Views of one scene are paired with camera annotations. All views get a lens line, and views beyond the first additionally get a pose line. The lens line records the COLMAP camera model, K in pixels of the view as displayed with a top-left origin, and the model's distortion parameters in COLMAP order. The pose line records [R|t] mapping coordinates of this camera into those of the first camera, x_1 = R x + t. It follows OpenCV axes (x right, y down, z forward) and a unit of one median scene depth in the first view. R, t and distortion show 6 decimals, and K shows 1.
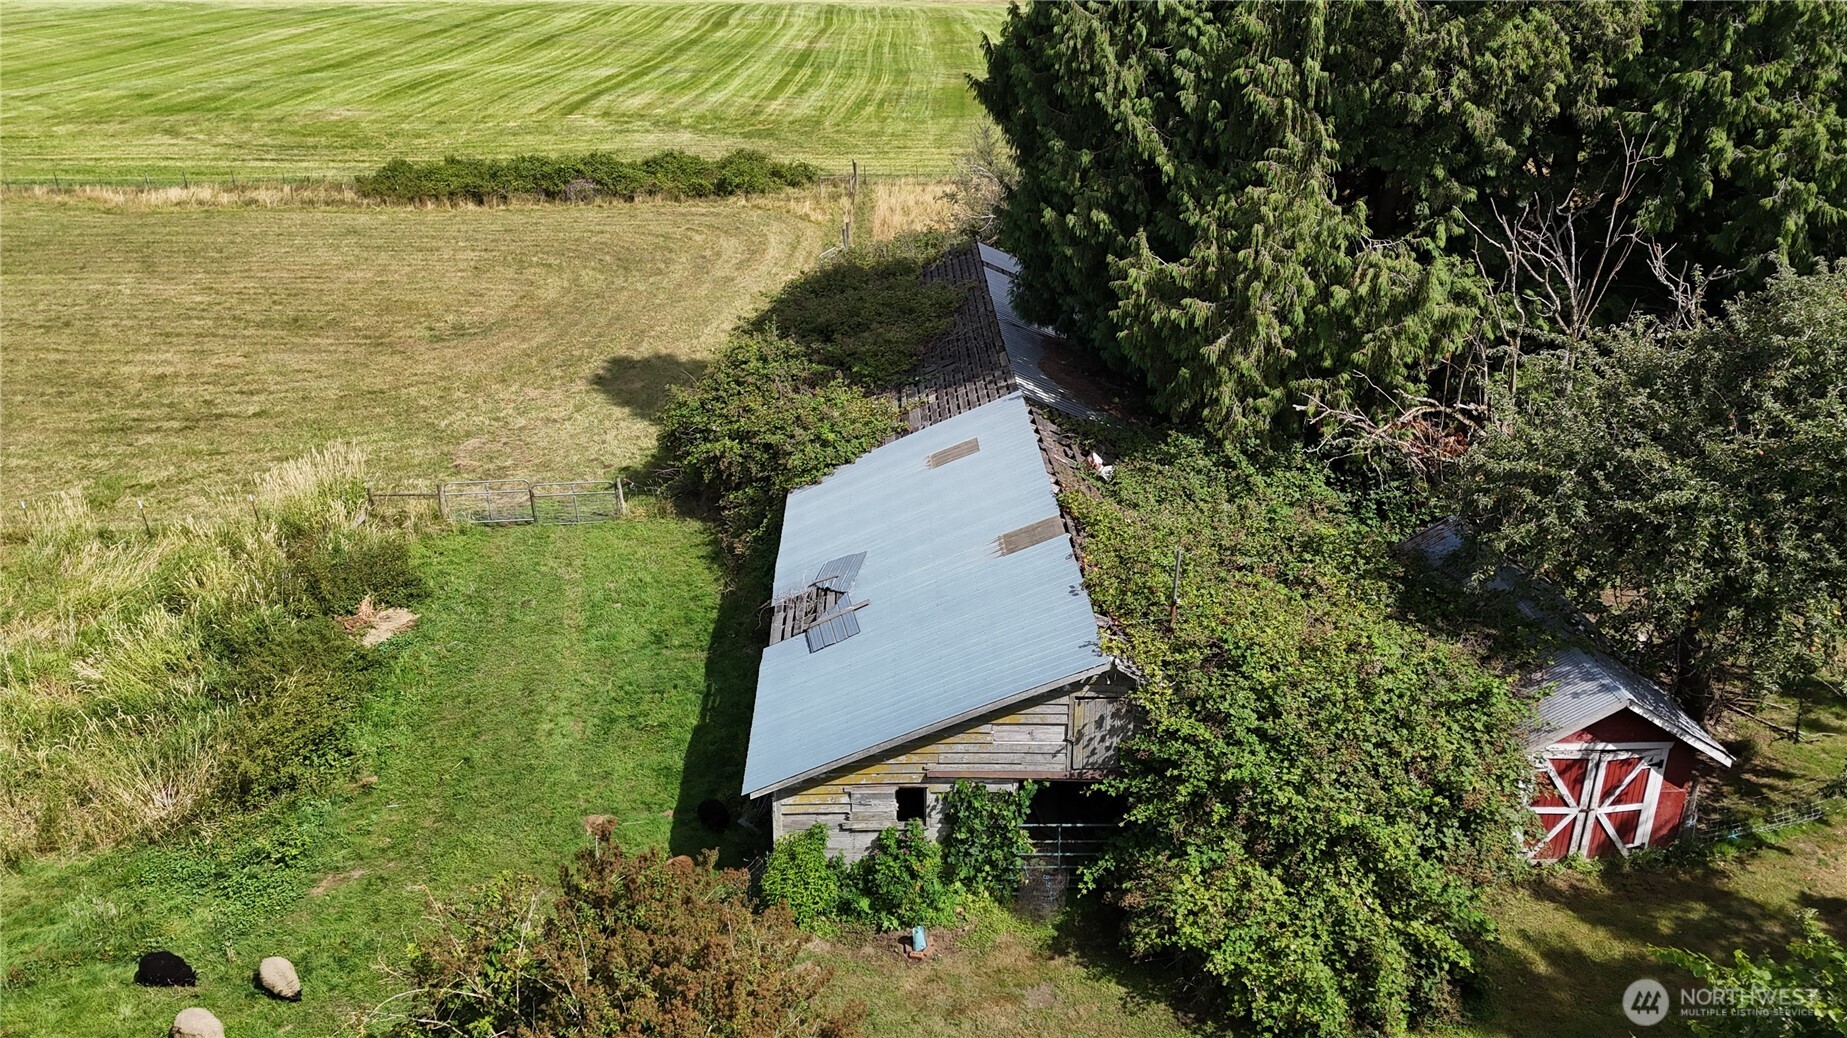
lens RADIAL K [[1354.9, 0, 931.0], [0, 1354.9, 518.6], [0, 0, 1]] dist [0.086010, -0.084720]
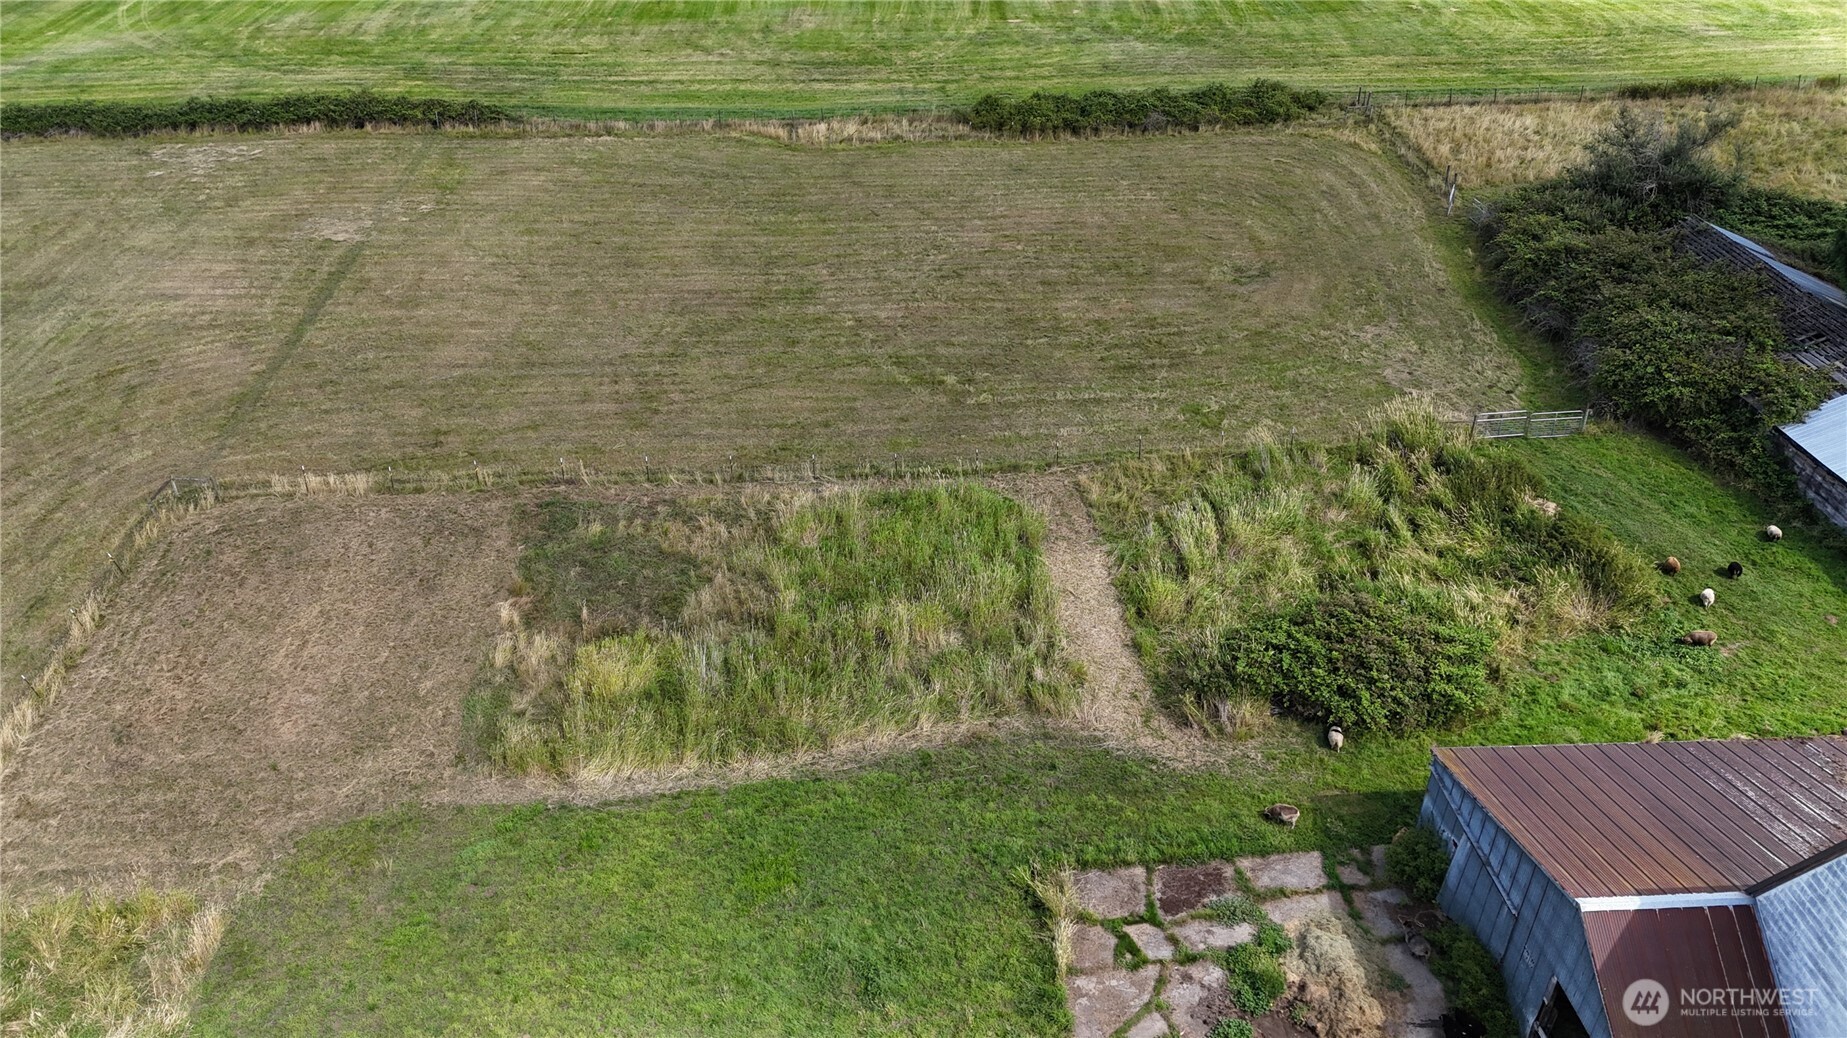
lens RADIAL K [[1354.9, 0, 939.9], [0, 1354.9, 522.6], [0, 0, 1]] dist [0.086010, -0.084720]
pose [[0.999462, -0.019557, 0.026324, -0.492941], [0.015183, 0.987460, 0.157140, -0.077758], [-0.029067, -0.156656, 0.987225, -0.284797]]
